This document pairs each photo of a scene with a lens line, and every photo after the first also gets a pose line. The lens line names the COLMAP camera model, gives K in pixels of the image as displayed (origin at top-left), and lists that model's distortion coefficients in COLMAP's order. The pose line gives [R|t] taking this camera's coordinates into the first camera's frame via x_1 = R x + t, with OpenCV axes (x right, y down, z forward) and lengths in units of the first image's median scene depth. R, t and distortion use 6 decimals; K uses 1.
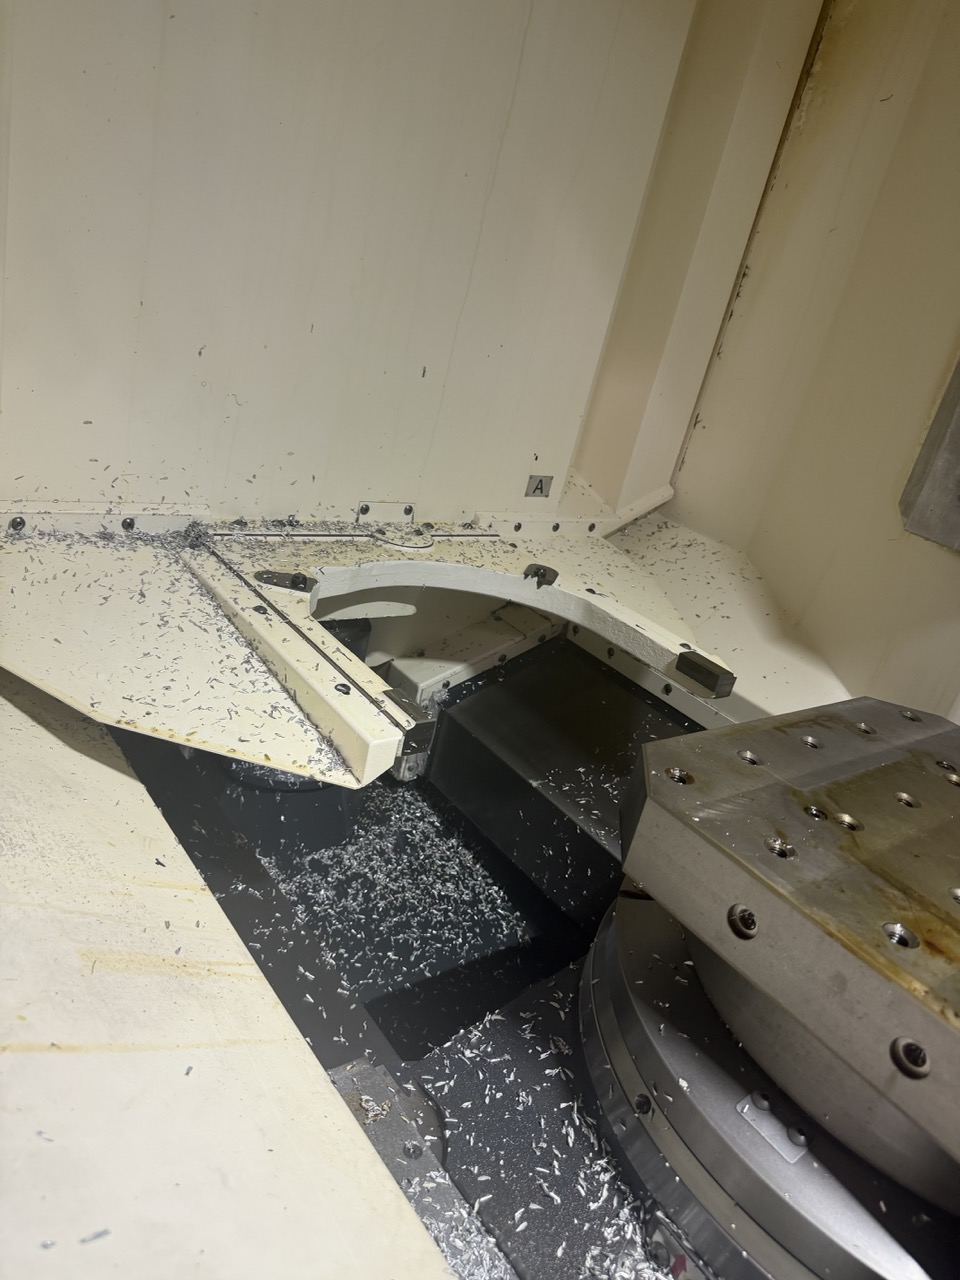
lens RADIAL K [[903.5, 0, 475.3], [0, 903.5, 635.7], [0, 0, 1]] dist [0.094715, -0.150401]
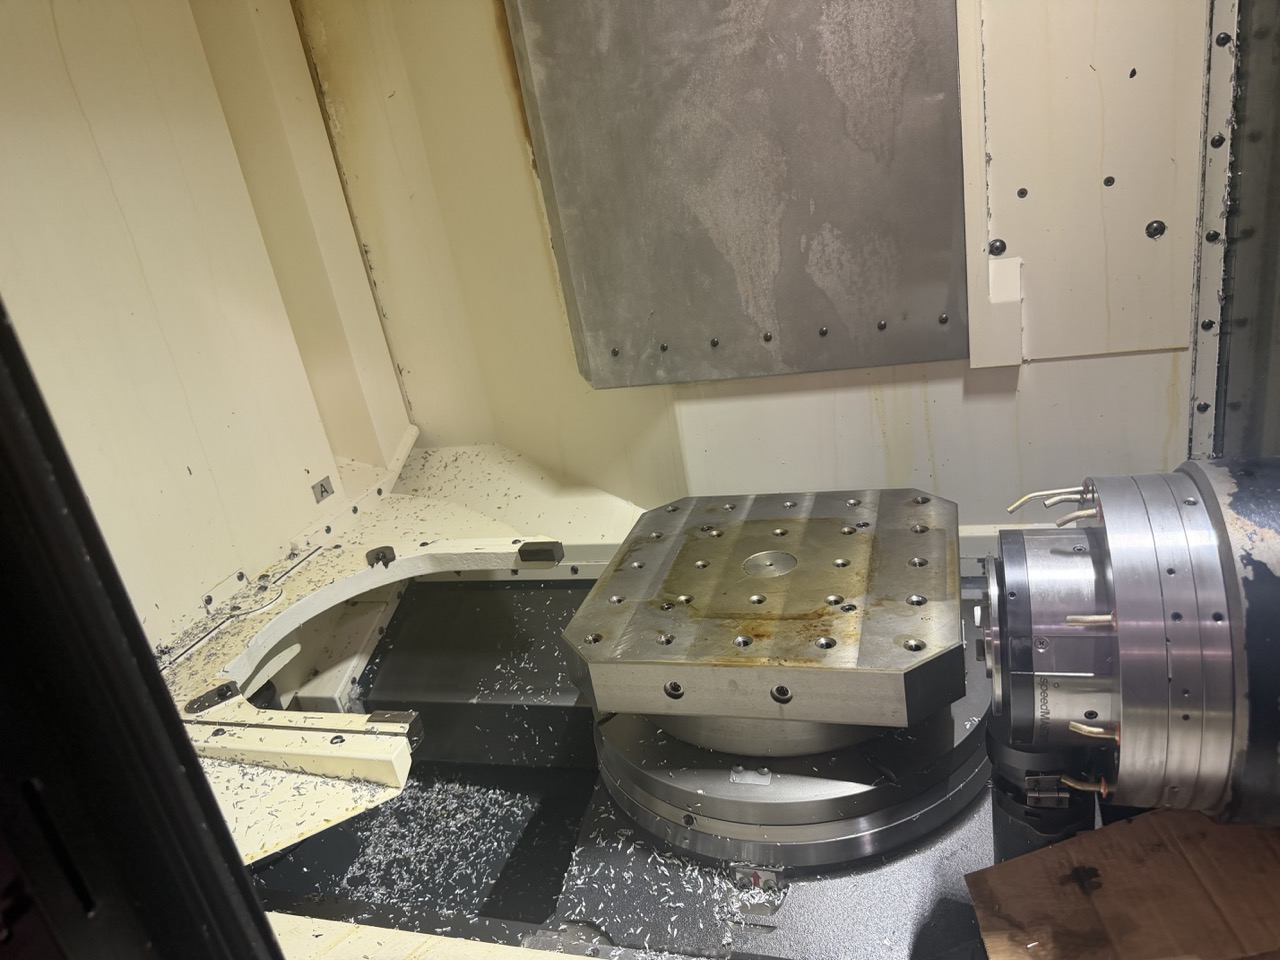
lens RADIAL K [[898.2, 0, 636.2], [0, 898.2, 482.3], [0, 0, 1]] dist [0.133059, -0.211033]
pose [[0.745856, -0.540059, 0.389917, -0.114709], [0.541769, 0.832401, 0.116599, -0.134816], [-0.387538, 0.124279, 0.913438, -0.308044]]
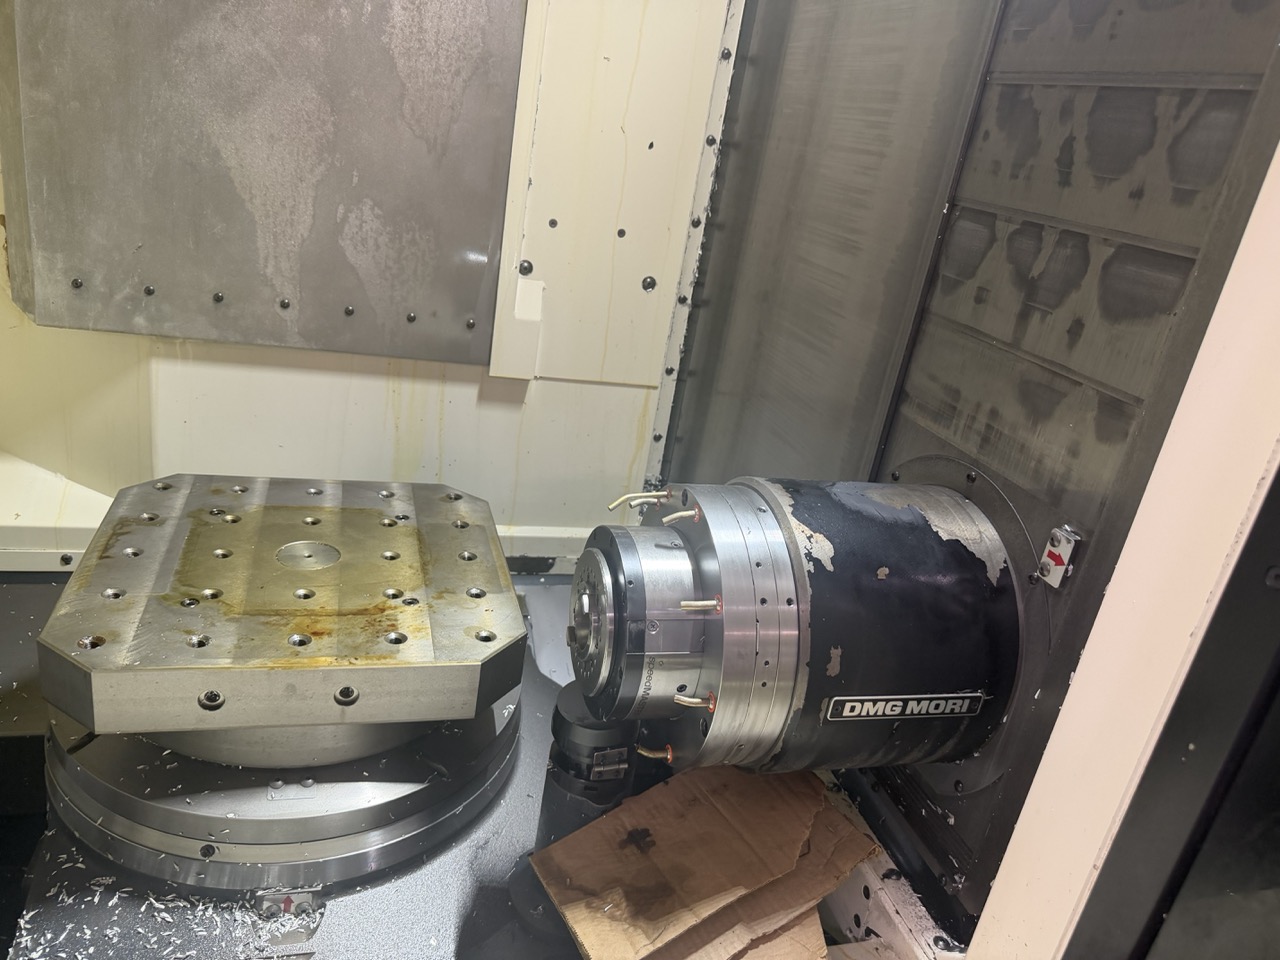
lens RADIAL K [[903.5, 0, 643.5], [0, 903.5, 482.4], [0, 0, 1]] dist [0.094715, -0.150401]
pose [[0.385755, -0.485815, 0.784332, -0.221687], [0.285378, 0.871270, 0.399308, -0.198920], [-0.877355, 0.069796, 0.474738, -0.159012]]
